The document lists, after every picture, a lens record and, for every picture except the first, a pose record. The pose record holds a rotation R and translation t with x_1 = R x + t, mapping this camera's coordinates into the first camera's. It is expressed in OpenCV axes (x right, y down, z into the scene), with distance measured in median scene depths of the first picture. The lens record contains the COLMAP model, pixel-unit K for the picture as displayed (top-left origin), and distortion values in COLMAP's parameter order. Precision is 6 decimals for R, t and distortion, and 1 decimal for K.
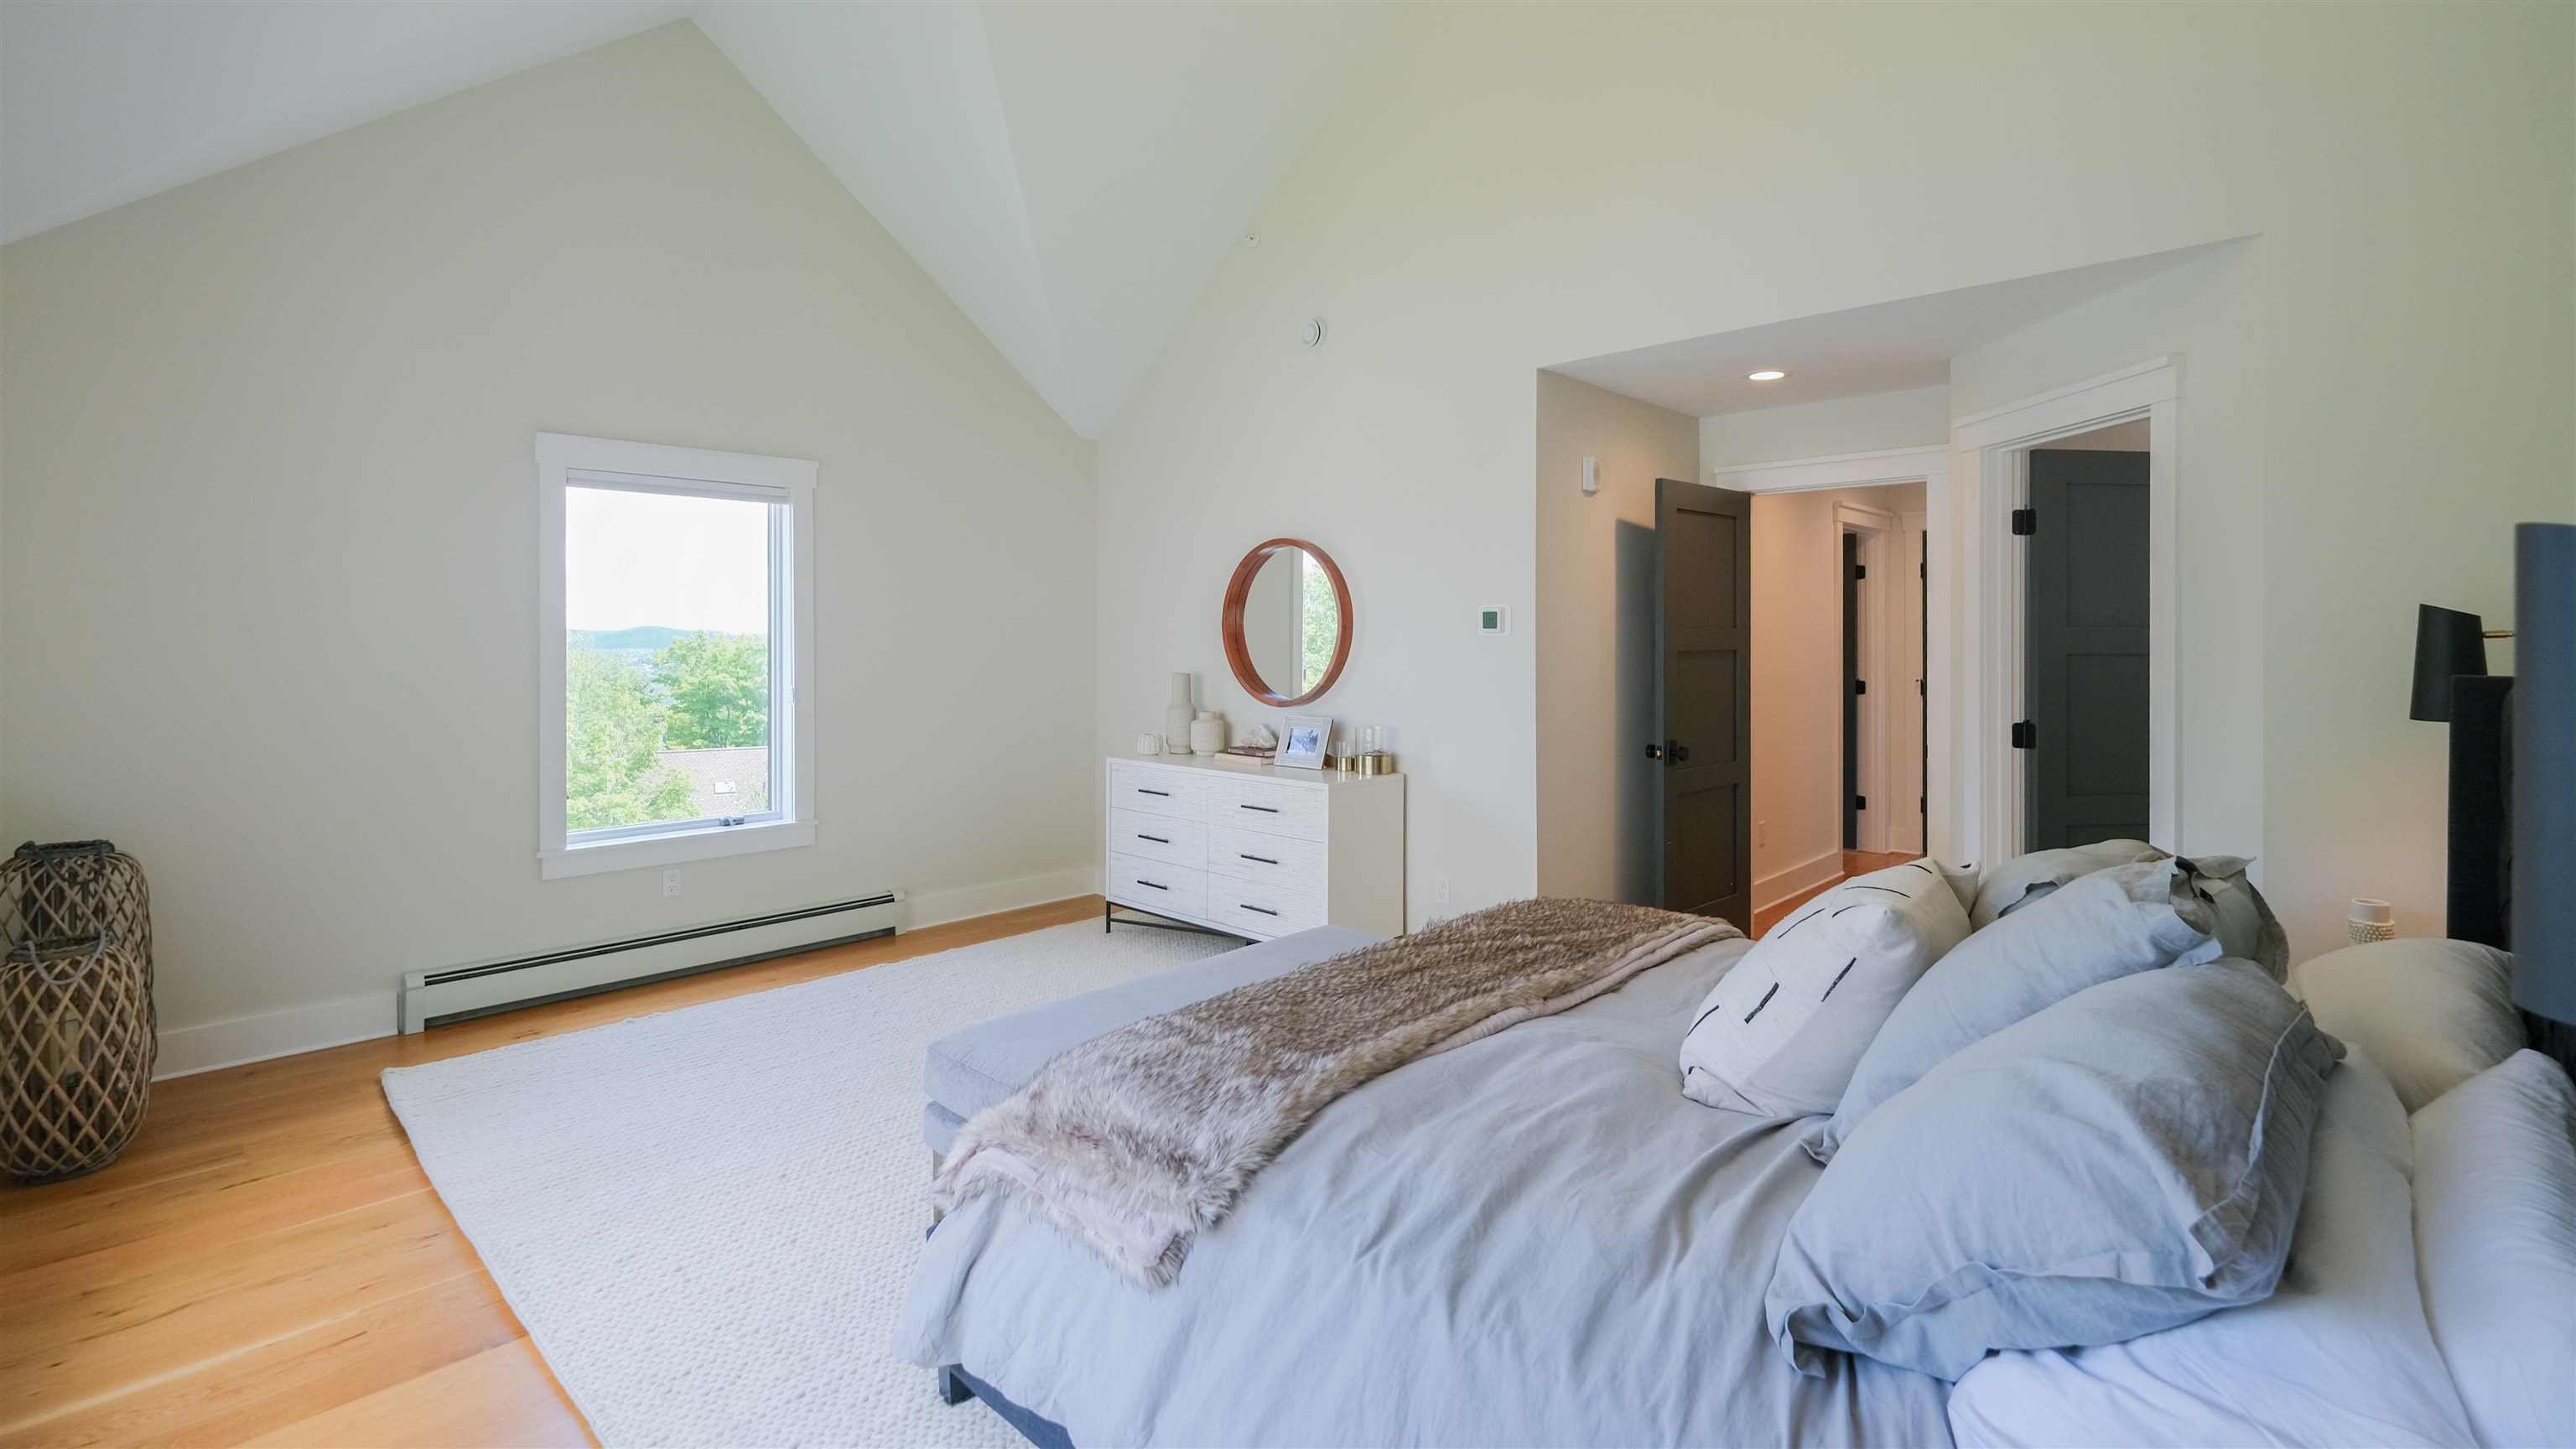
lens RADIAL K [[1132.4, 0, 1283.5], [0, 1132.4, 638.4], [0, 0, 1]] dist [-0.002014, -0.002404]
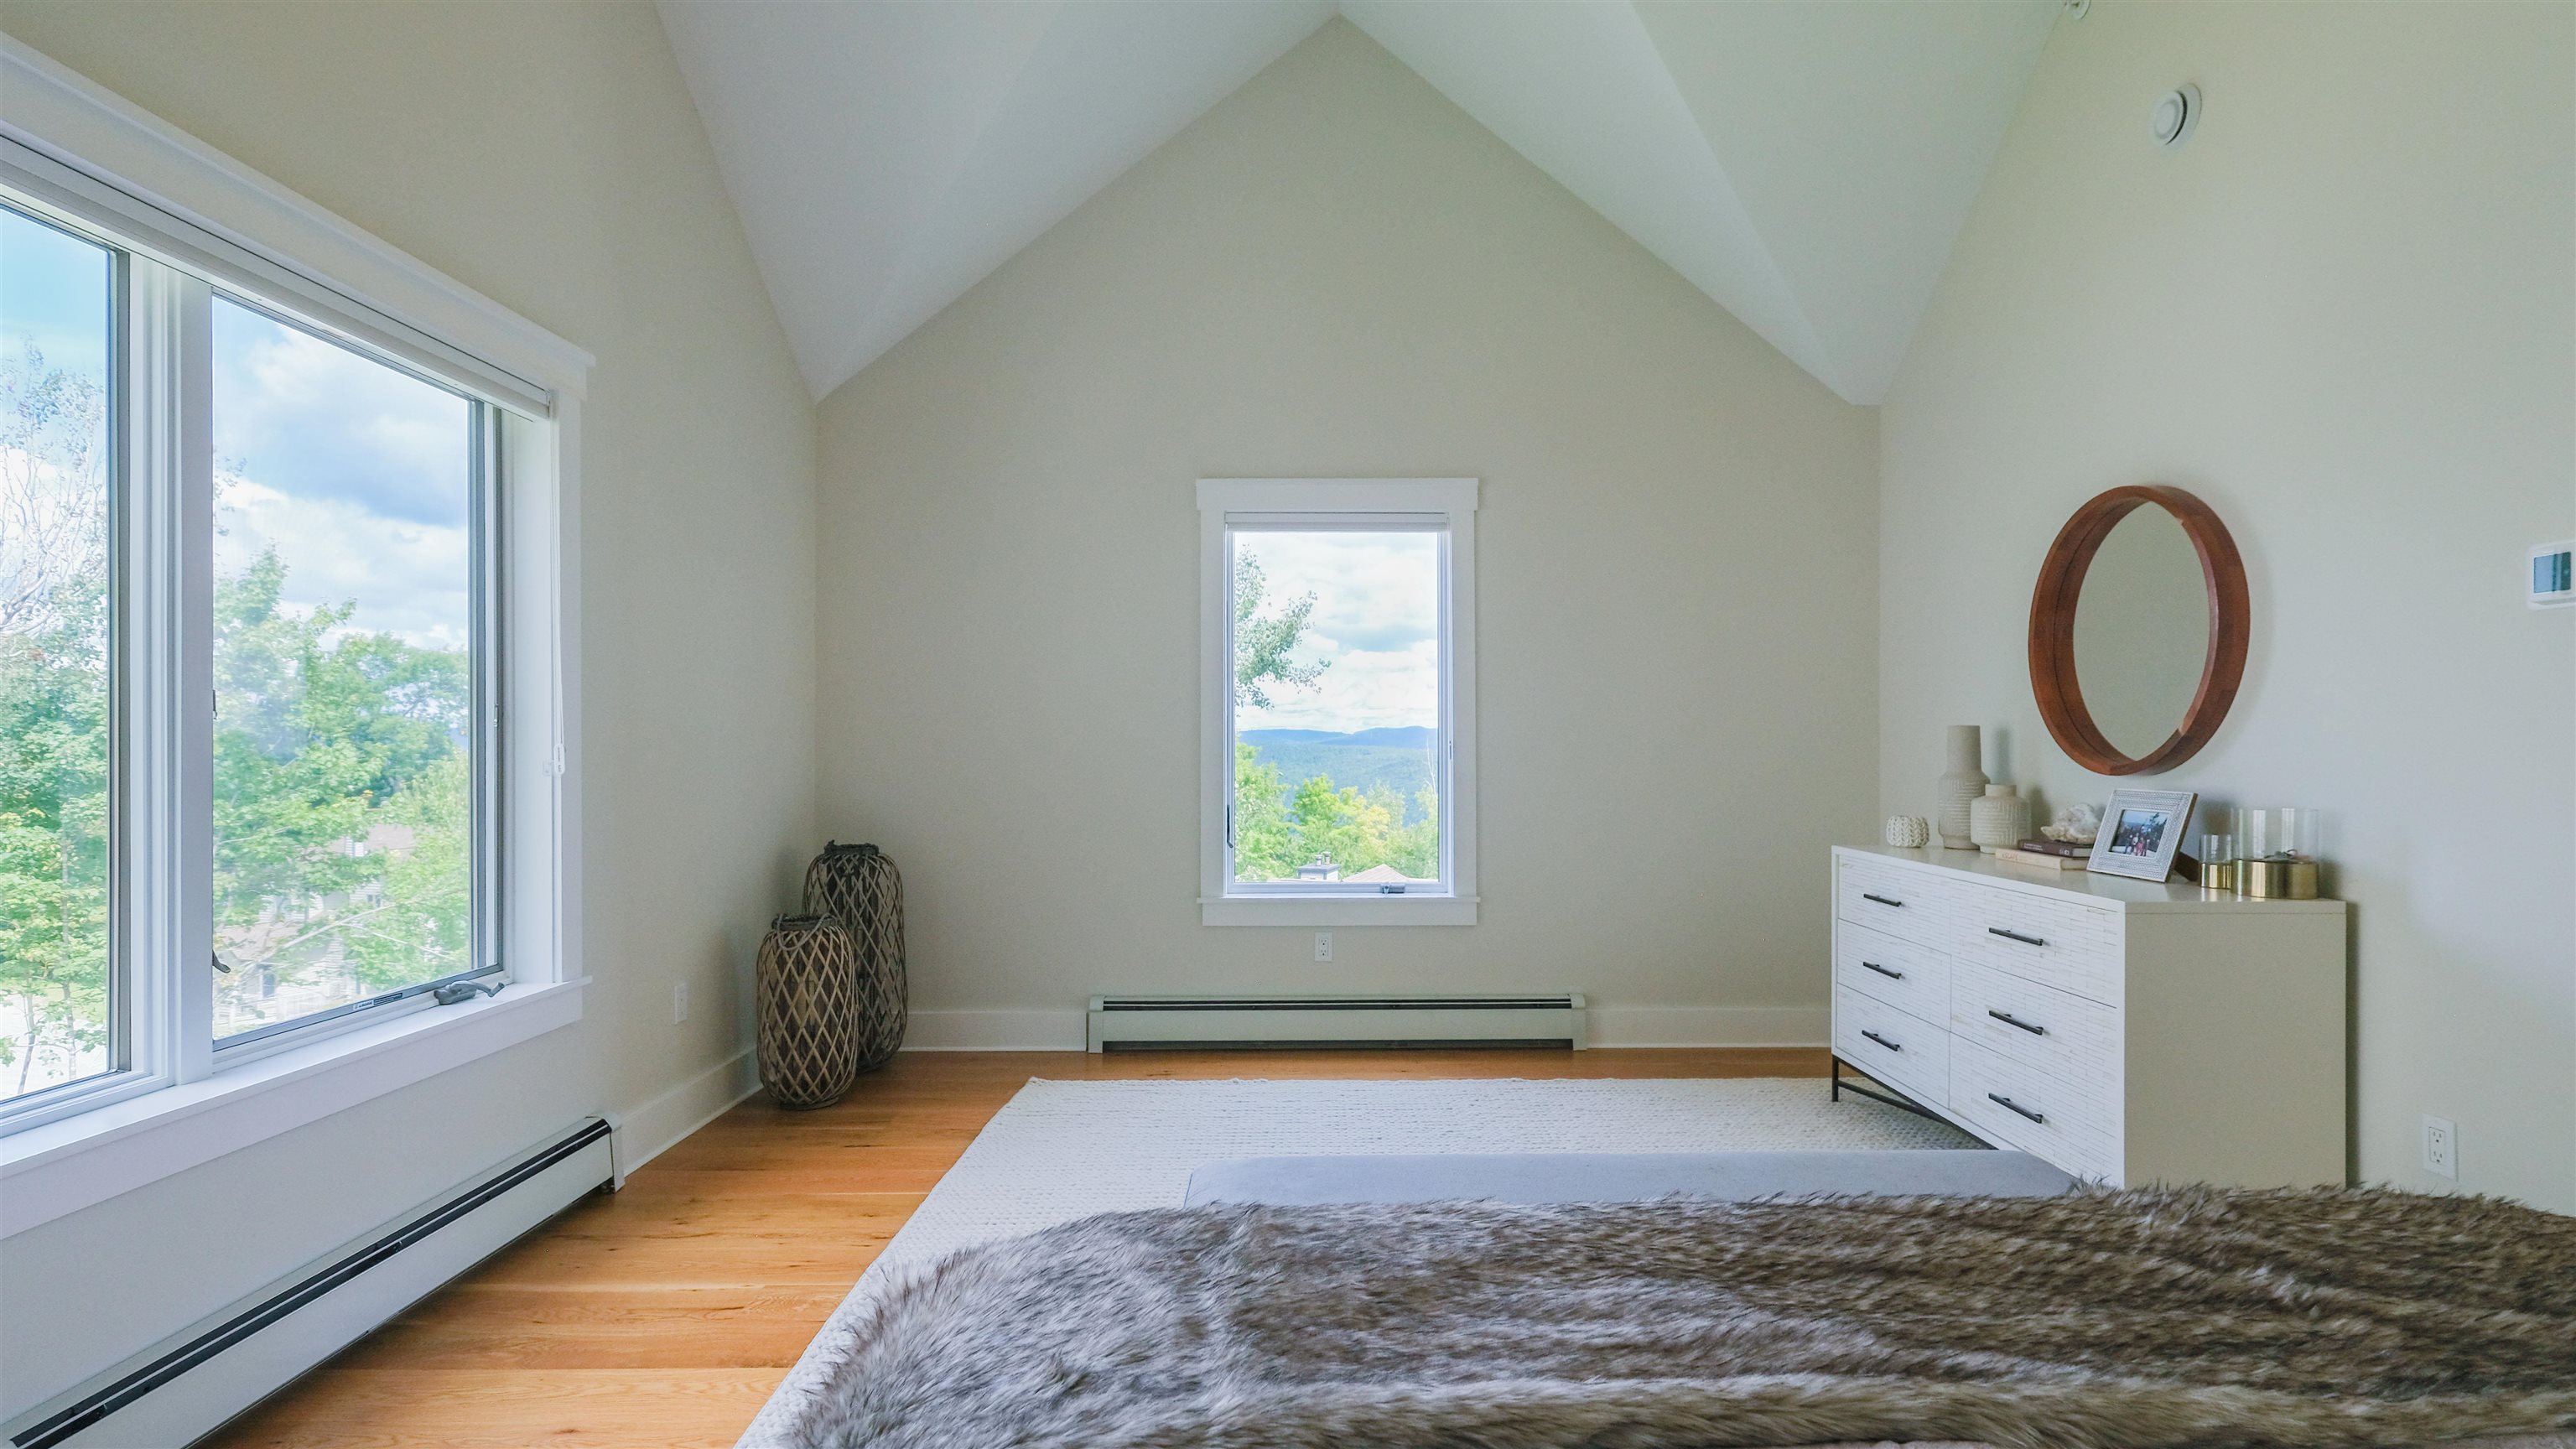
lens RADIAL K [[1222.3, 0, 1303.7], [0, 1222.3, 739.5], [0, 0, 1]] dist [-0.001159, 0.000117]
pose [[0.704035, -0.001447, -0.710164, 0.166200], [-0.001858, 0.999991, -0.003880, 0.049995], [0.710163, 0.004051, 0.704026, 0.283942]]
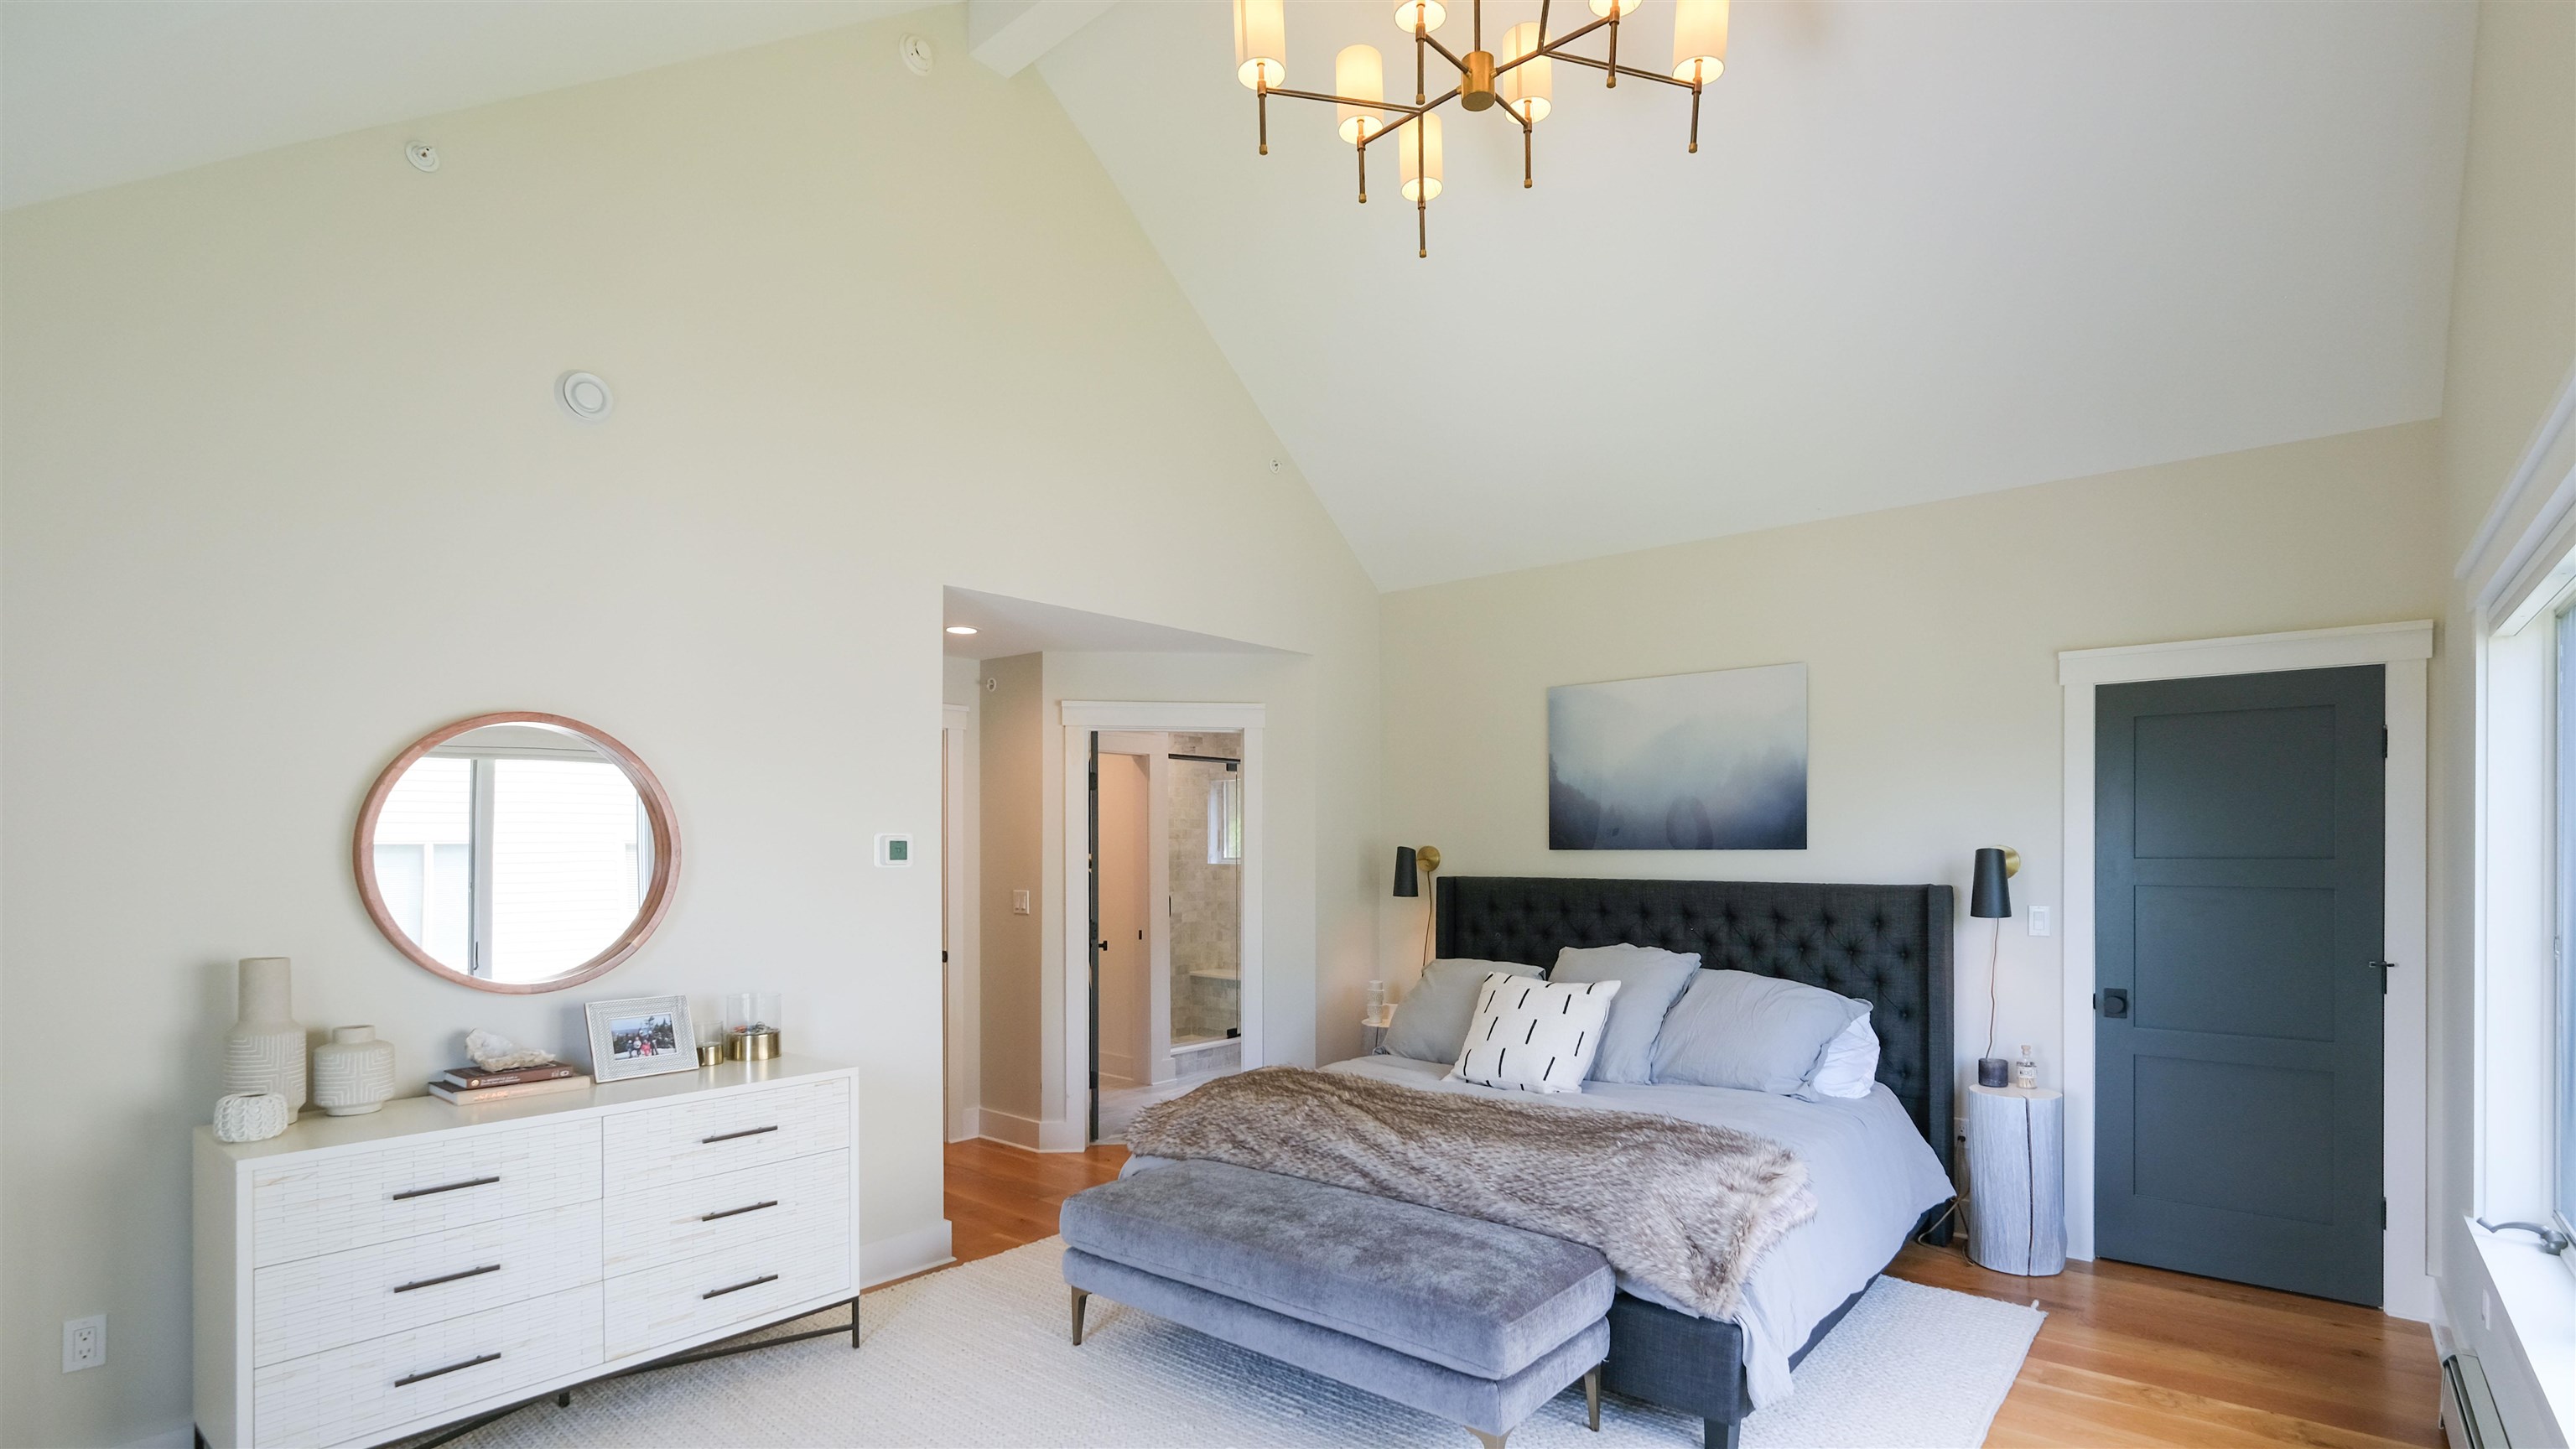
lens RADIAL K [[1222.3, 0, 1278.3], [0, 1222.3, 836.5], [0, 0, 1]] dist [-0.001159, 0.000117]
pose [[-0.063590, 0.005673, 0.997960, -0.747810], [0.004707, 0.999974, -0.005384, -0.019341], [-0.997965, 0.004355, -0.063615, 0.716576]]
